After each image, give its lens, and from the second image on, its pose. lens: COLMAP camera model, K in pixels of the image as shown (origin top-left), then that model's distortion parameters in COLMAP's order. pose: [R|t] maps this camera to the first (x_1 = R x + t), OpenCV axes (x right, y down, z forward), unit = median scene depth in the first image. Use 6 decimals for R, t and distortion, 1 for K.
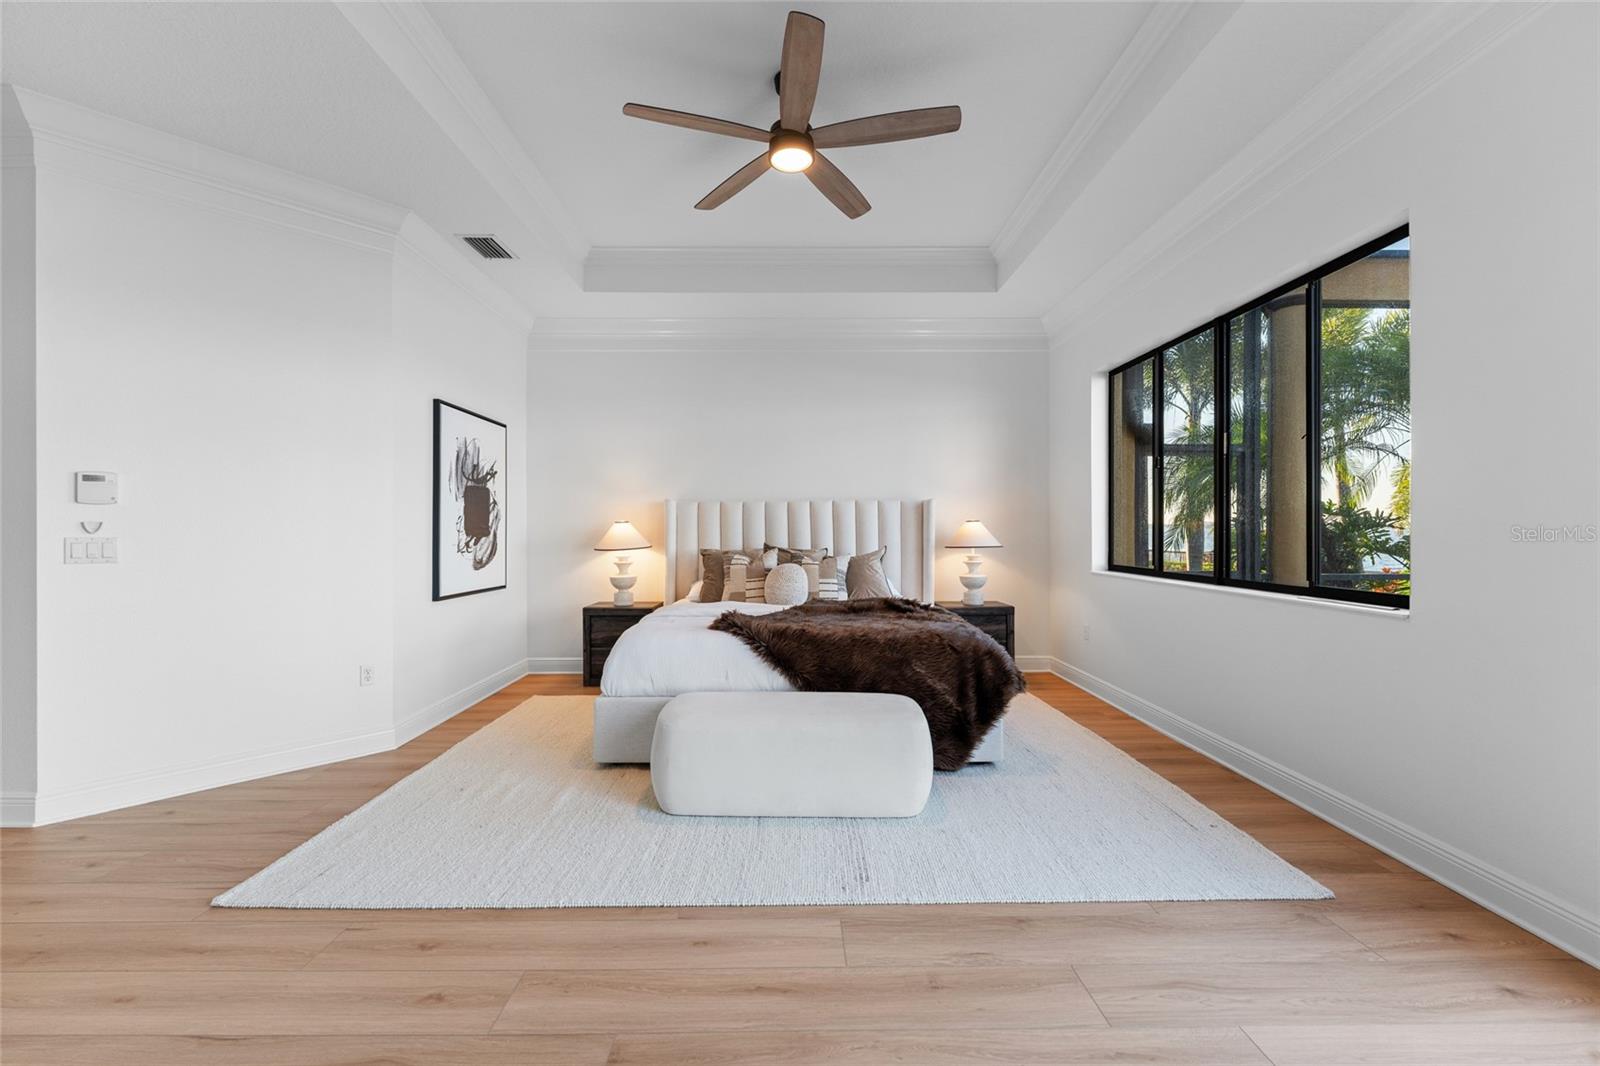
lens RADIAL K [[651.8, 0, 796.6], [0, 651.8, 529.3], [0, 0, 1]] dist [0.002533, 0.000275]
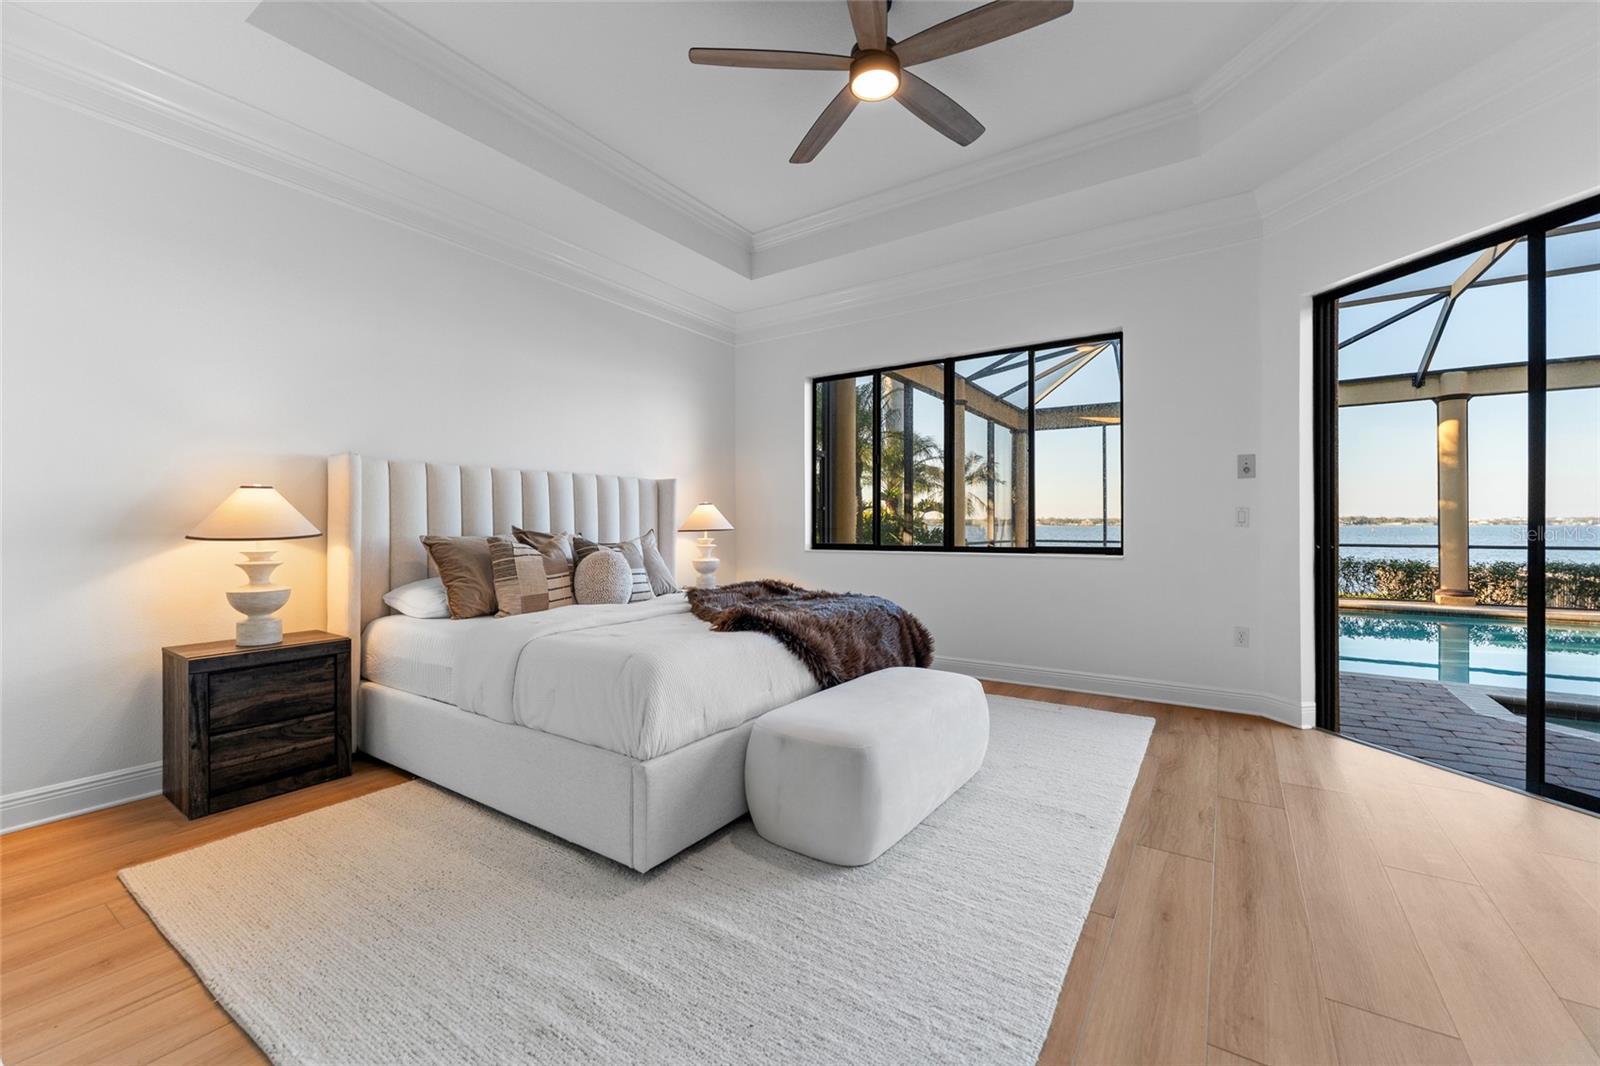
lens RADIAL K [[651.8, 0, 798.3], [0, 651.8, 530.0], [0, 0, 1]] dist [0.002533, 0.000275]
pose [[0.555737, -0.003918, 0.831349, -0.516508], [0.000602, 0.999991, 0.004310, 0.024130], [-0.831358, -0.001895, 0.555734, 0.378853]]
